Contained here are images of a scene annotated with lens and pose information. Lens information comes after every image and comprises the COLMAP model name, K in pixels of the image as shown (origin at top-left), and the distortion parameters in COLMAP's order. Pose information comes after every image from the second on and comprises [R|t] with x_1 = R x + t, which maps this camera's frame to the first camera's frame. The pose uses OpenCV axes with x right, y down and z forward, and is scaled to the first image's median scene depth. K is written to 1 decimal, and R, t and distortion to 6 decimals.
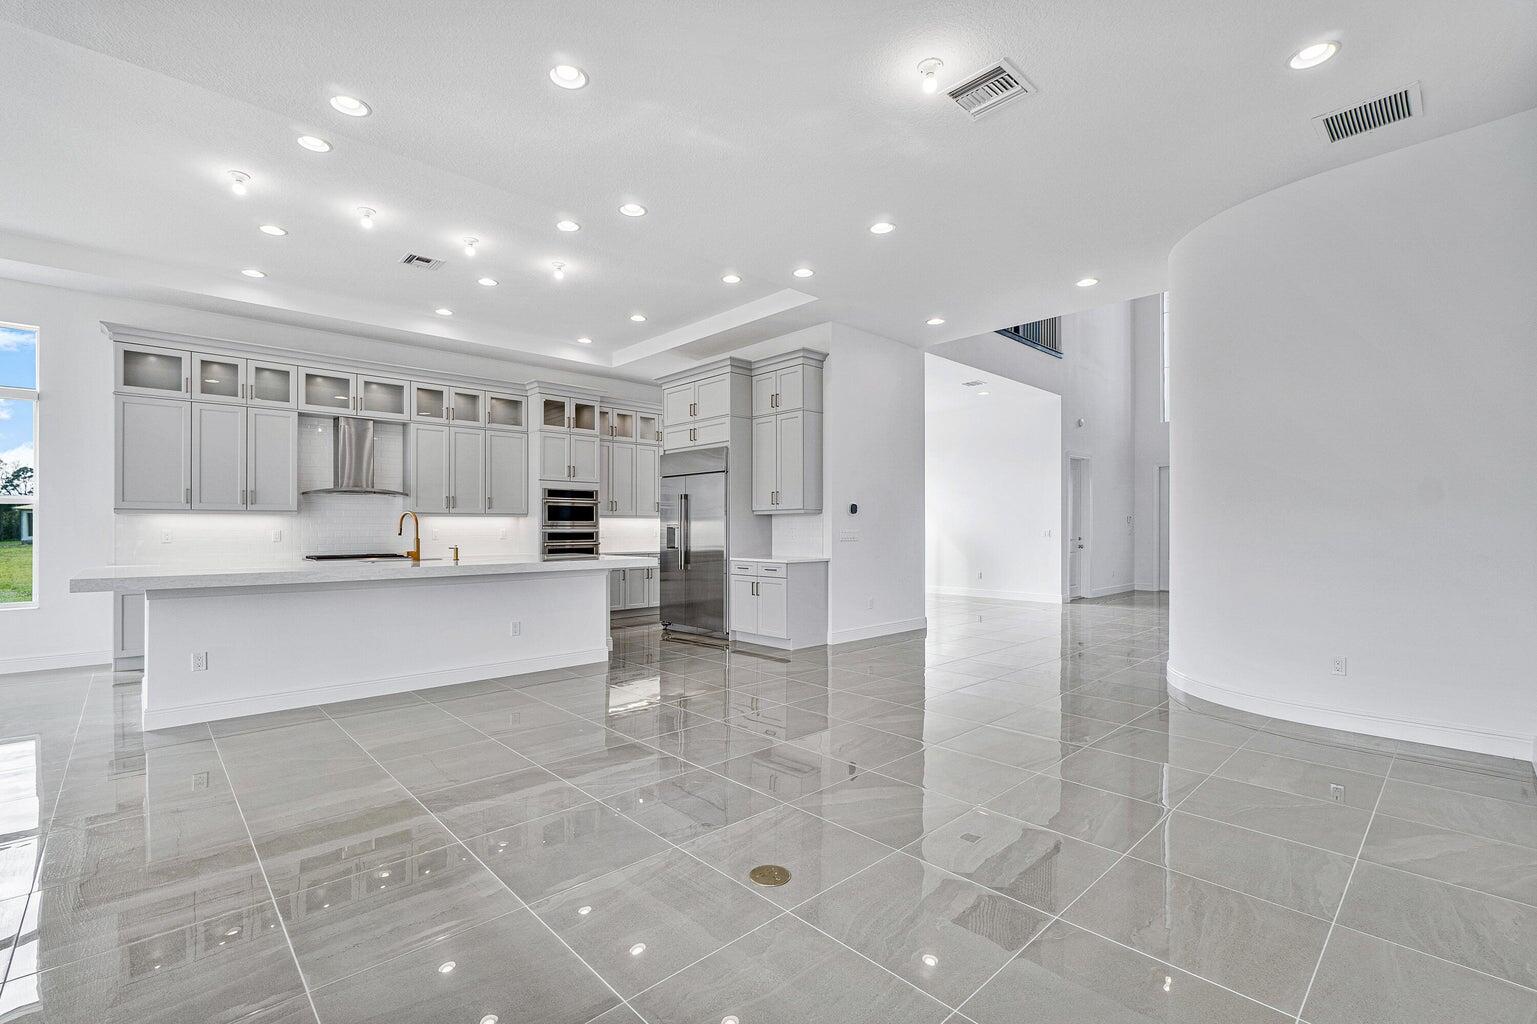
lens RADIAL K [[668.0, 0, 771.9], [0, 668.0, 521.6], [0, 0, 1]] dist [0.002514, 0.000467]
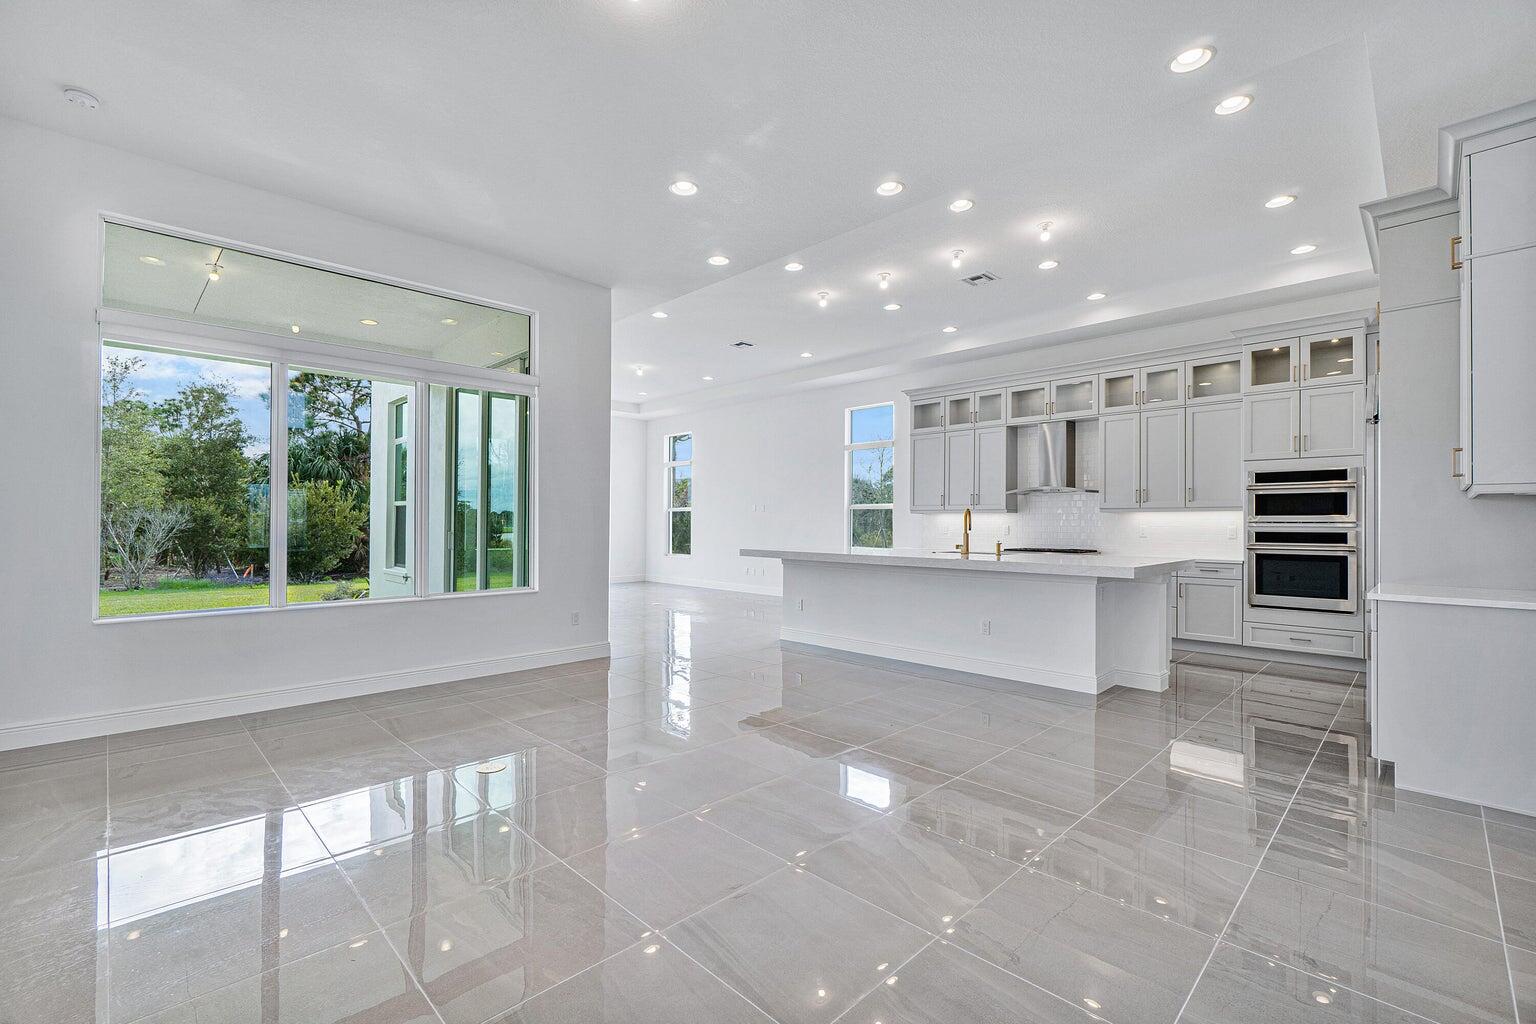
lens RADIAL K [[676.3, 0, 750.4], [0, 676.3, 514.2], [0, 0, 1]] dist [-0.000666, 0.000042]
pose [[0.021730, -0.006114, -0.999745, 0.438780], [0.010744, 0.999925, -0.005881, -0.004702], [0.999706, -0.010613, 0.021795, 0.470348]]
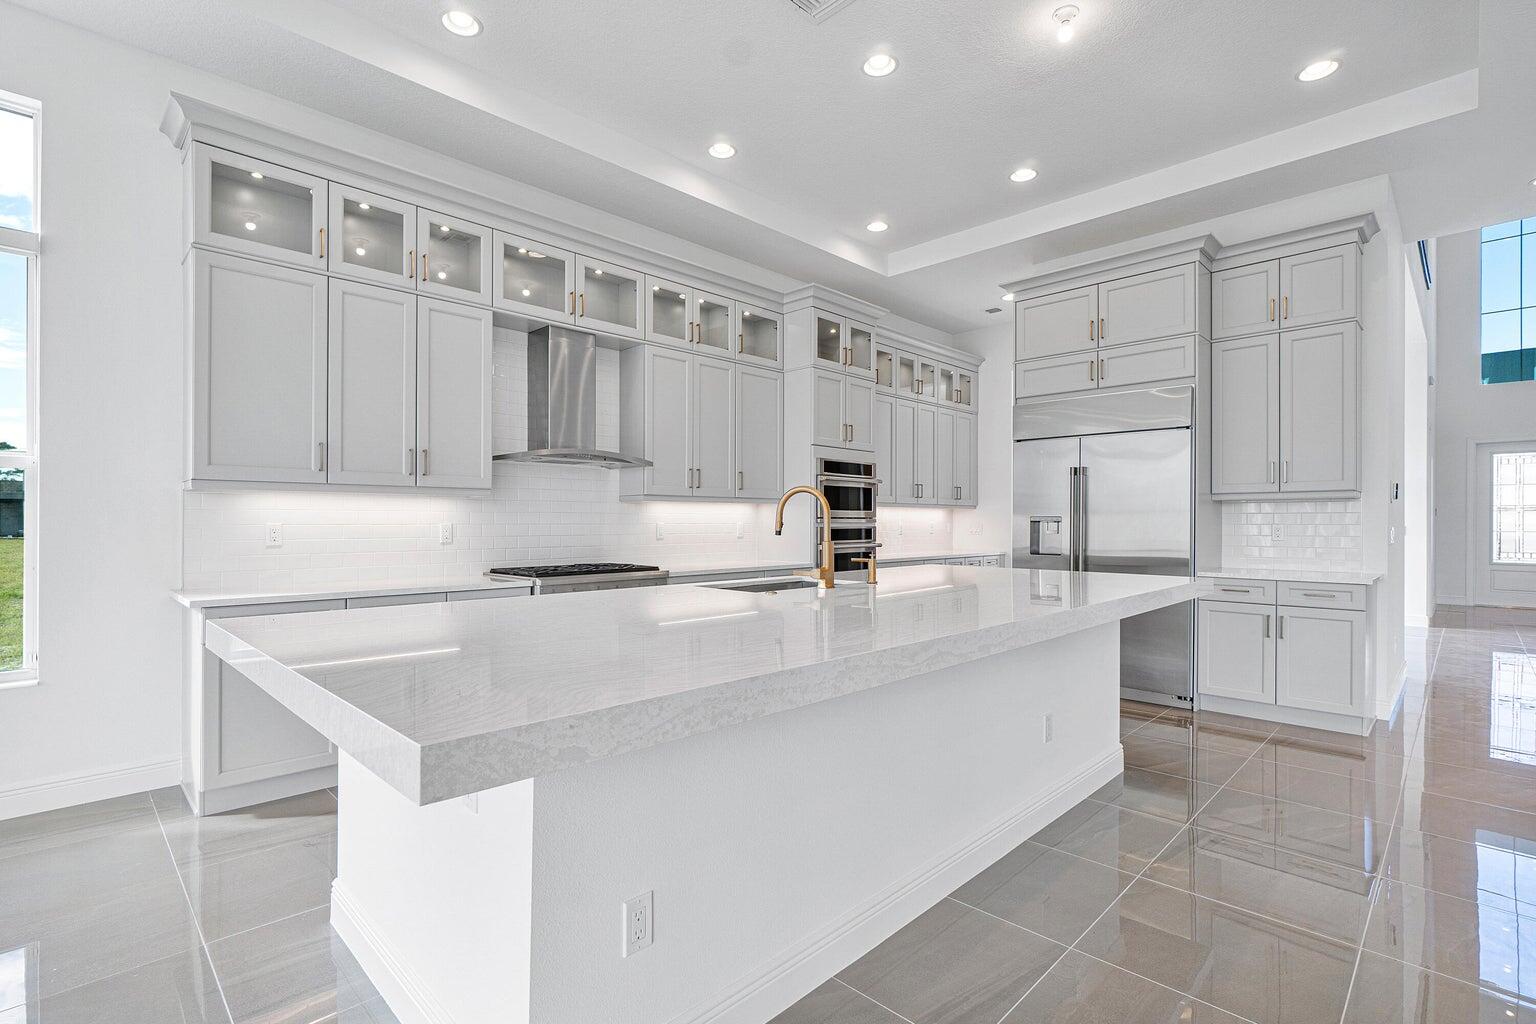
lens RADIAL K [[714.5, 0, 768.0], [0, 714.5, 512.0], [0, 0, 1]] dist [0.000014, -0.000192]
pose [[0.999537, 0.003477, 0.030215, -0.451471], [-0.003333, 0.999983, -0.004827, 0.004659], [-0.030231, 0.004724, 0.999532, 0.363226]]
